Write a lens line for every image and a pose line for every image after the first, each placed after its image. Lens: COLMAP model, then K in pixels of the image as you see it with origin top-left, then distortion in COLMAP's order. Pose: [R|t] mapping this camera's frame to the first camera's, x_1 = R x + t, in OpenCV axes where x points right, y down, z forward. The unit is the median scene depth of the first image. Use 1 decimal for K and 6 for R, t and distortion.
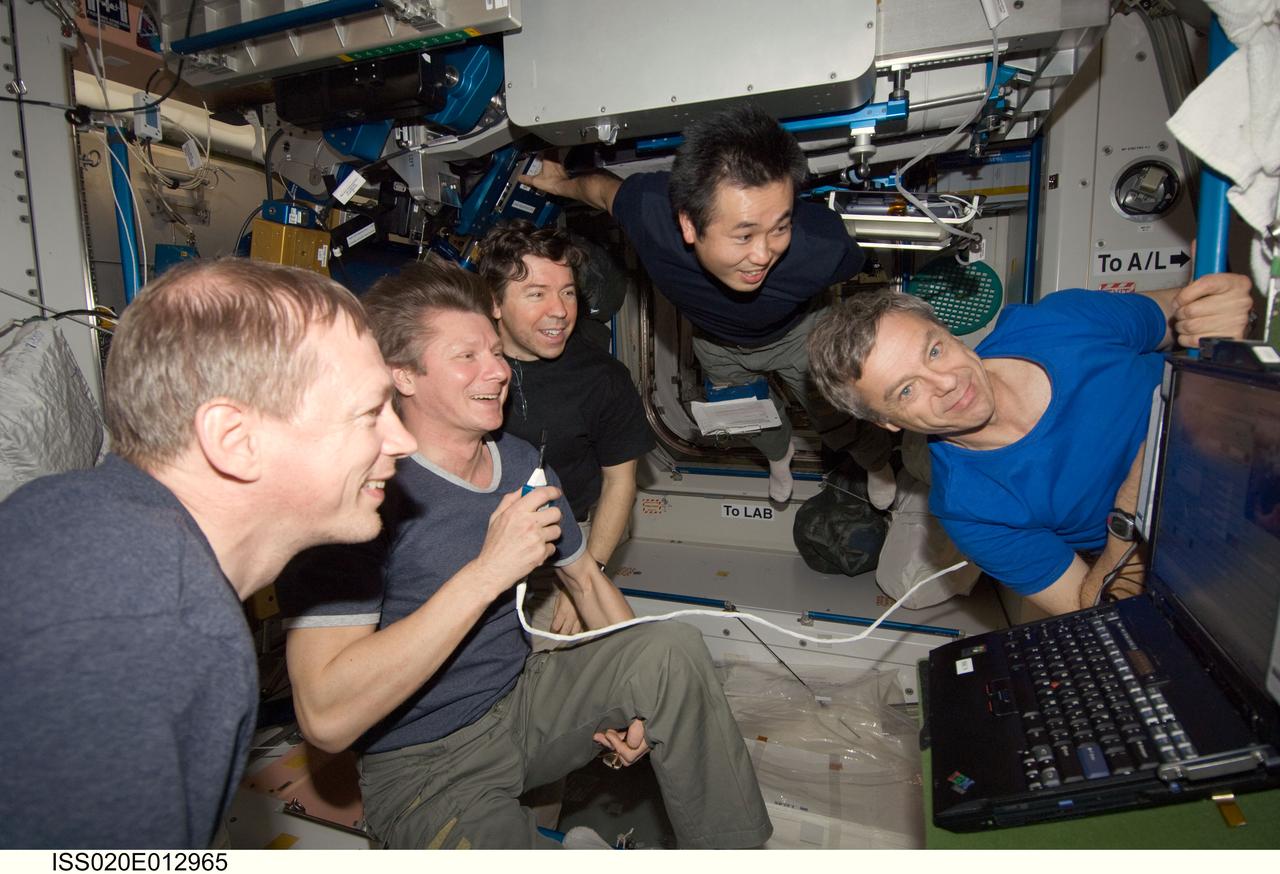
lens RADIAL K [[681.8, 0, 644.0], [0, 681.8, 429.5], [0, 0, 1]] dist [0.046823, -0.050722]
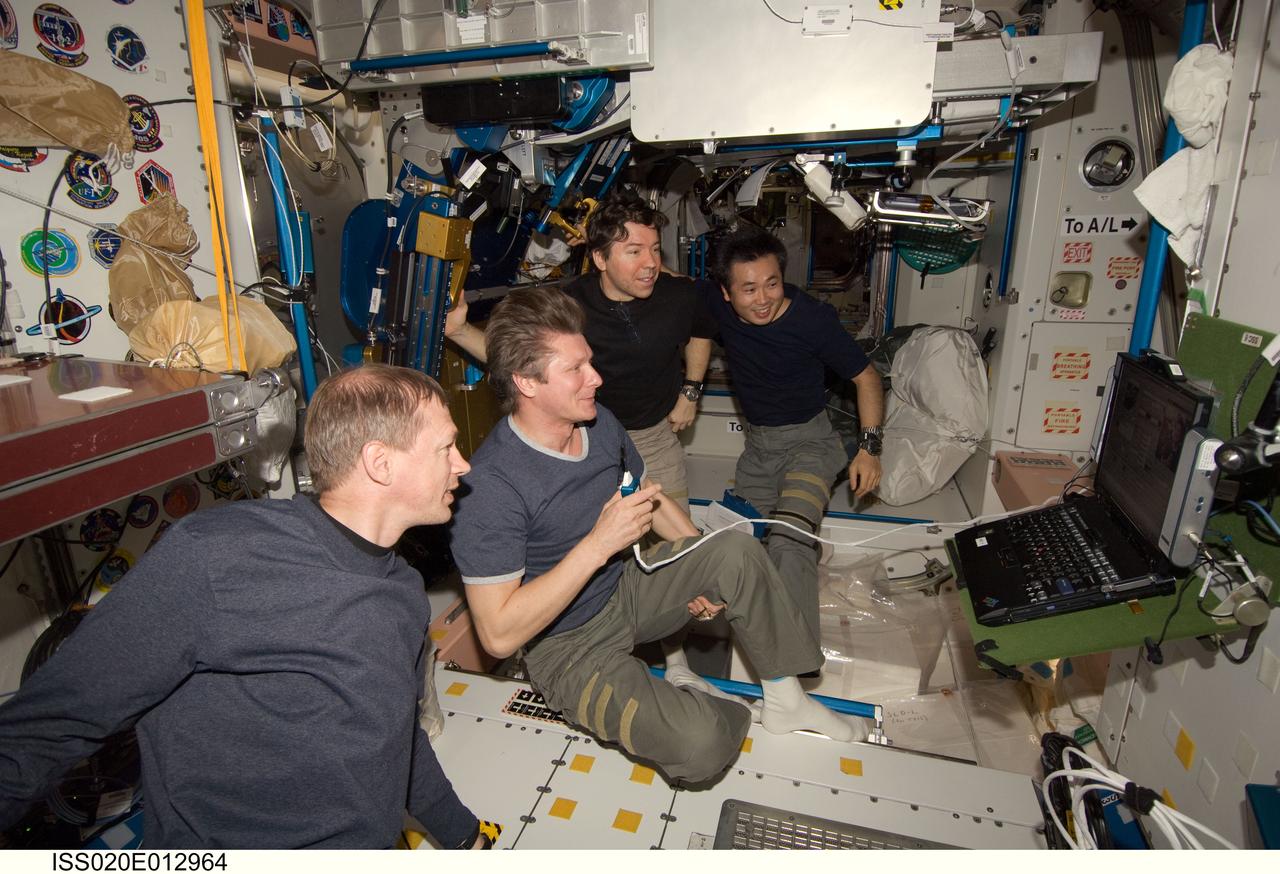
lens RADIAL K [[681.8, 0, 644.0], [0, 681.8, 429.5], [0, 0, 1]] dist [0.046823, -0.050722]
pose [[0.997536, -0.016379, 0.068210, -0.294912], [0.006861, 0.990477, 0.137504, -0.099247], [-0.069813, -0.136697, 0.988150, -0.344520]]
